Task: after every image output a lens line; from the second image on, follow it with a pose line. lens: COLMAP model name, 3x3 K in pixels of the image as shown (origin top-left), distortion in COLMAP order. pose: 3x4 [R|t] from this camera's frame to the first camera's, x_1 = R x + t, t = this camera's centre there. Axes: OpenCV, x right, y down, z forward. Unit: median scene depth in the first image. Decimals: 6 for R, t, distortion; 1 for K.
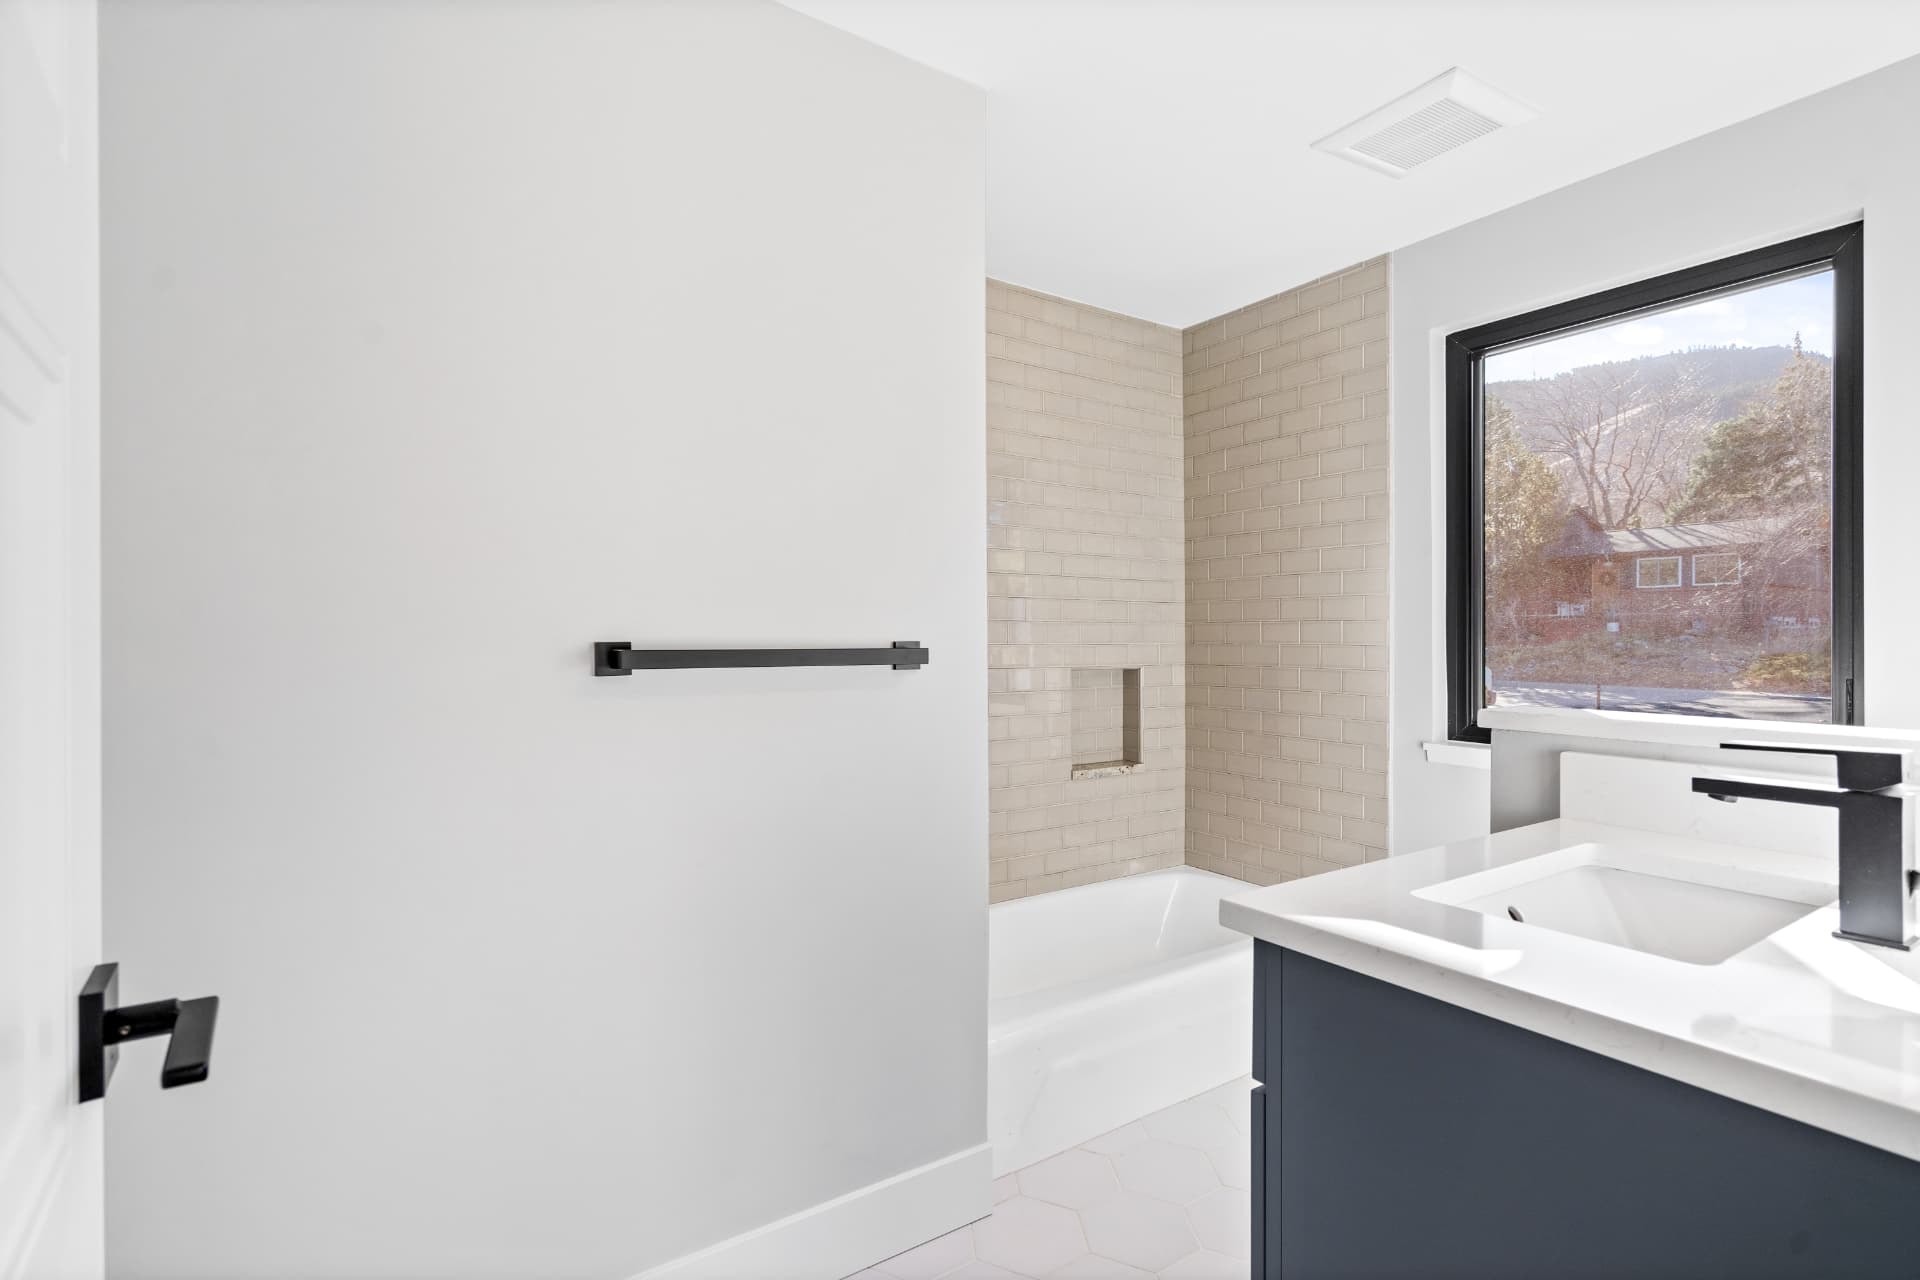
lens RADIAL K [[900.8, 0, 956.3], [0, 900.8, 638.9], [0, 0, 1]] dist [-0.001384, -0.000317]
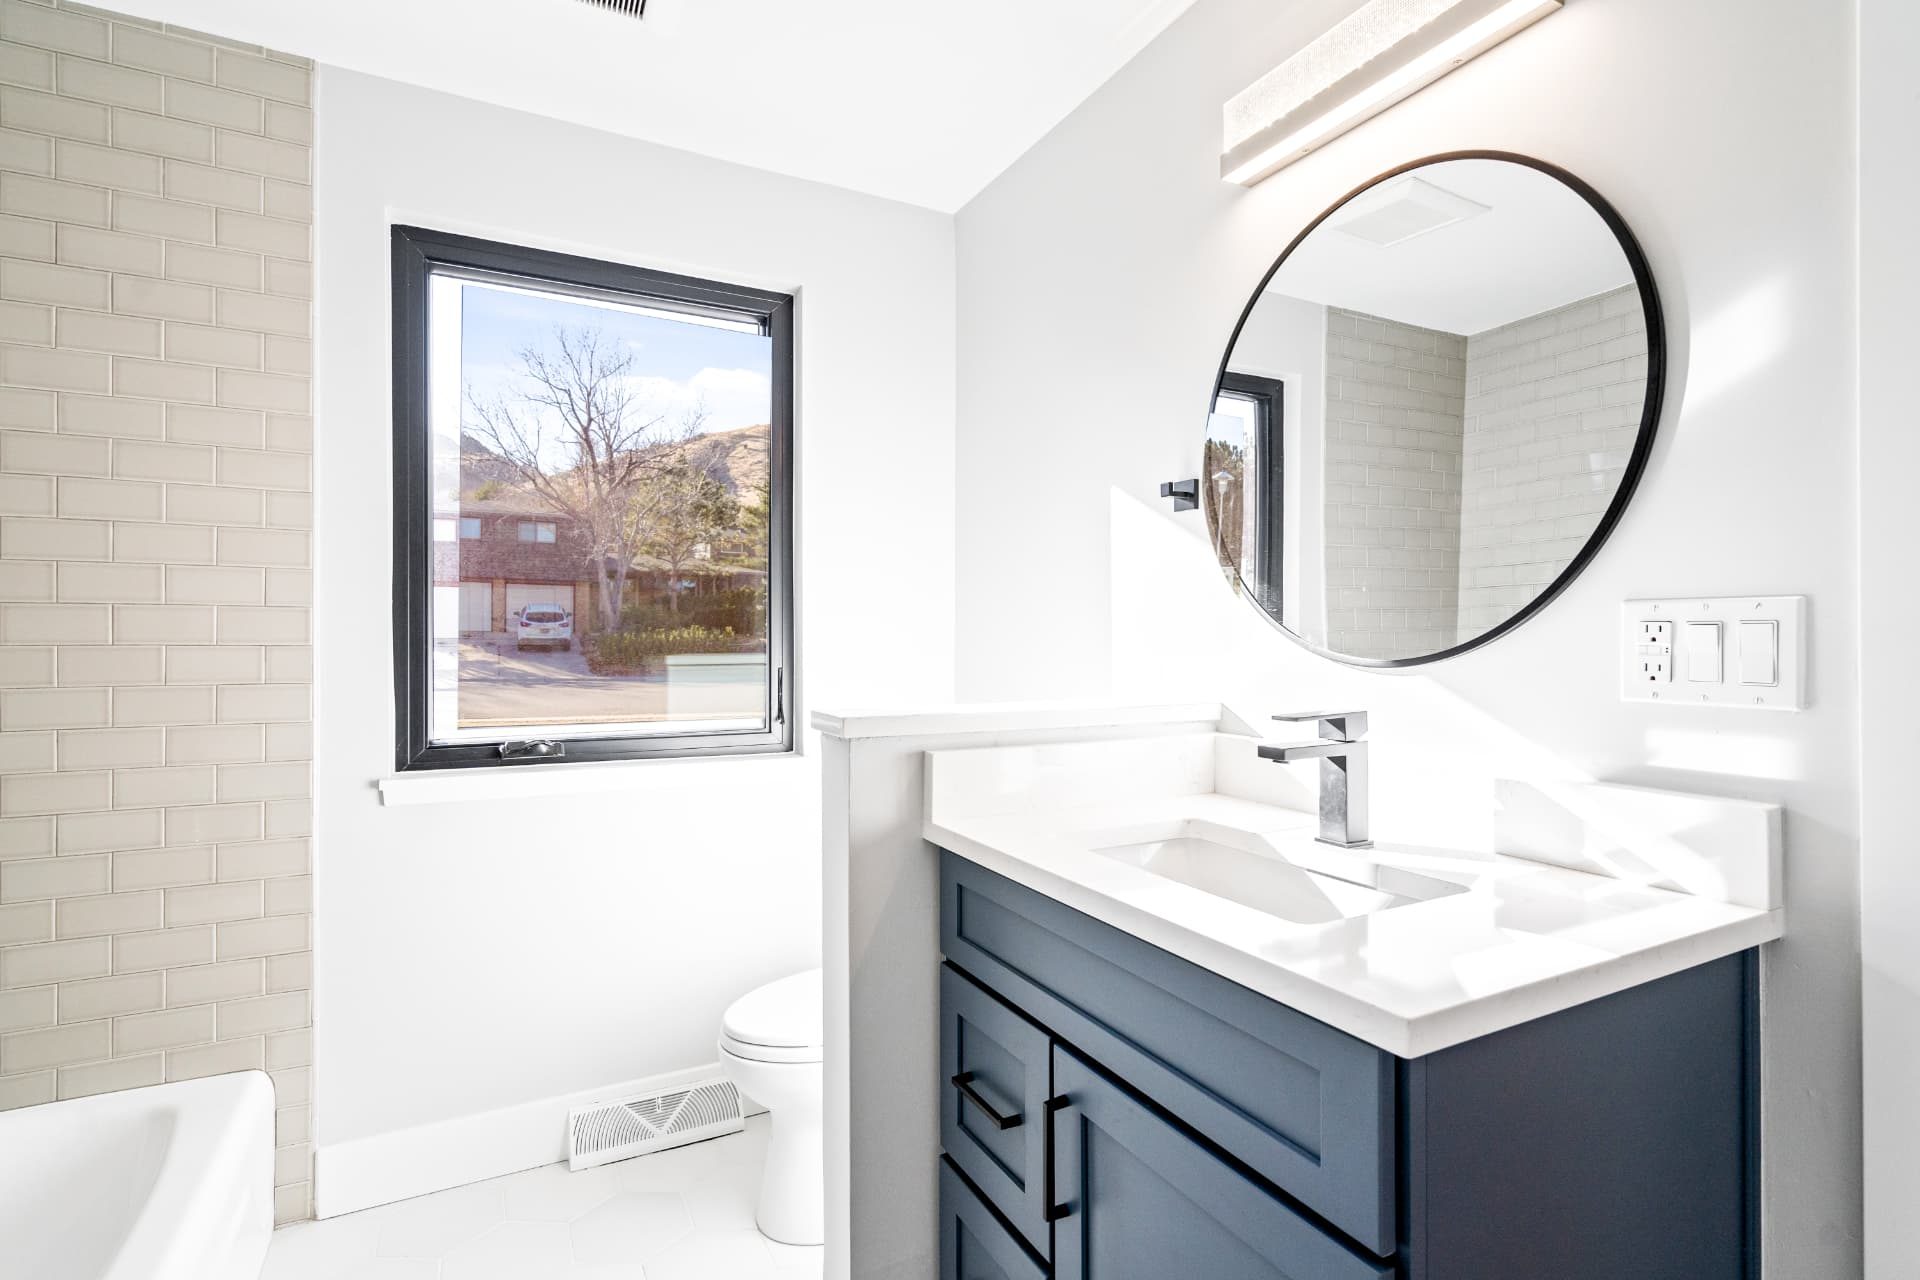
lens RADIAL K [[900.8, 0, 955.0], [0, 900.8, 640.5], [0, 0, 1]] dist [-0.001384, -0.000317]
pose [[0.107825, -0.001658, 0.994169, -0.136553], [0.001395, 0.999998, 0.001517, 0.003481], [-0.994169, 0.001223, 0.107827, 0.451850]]
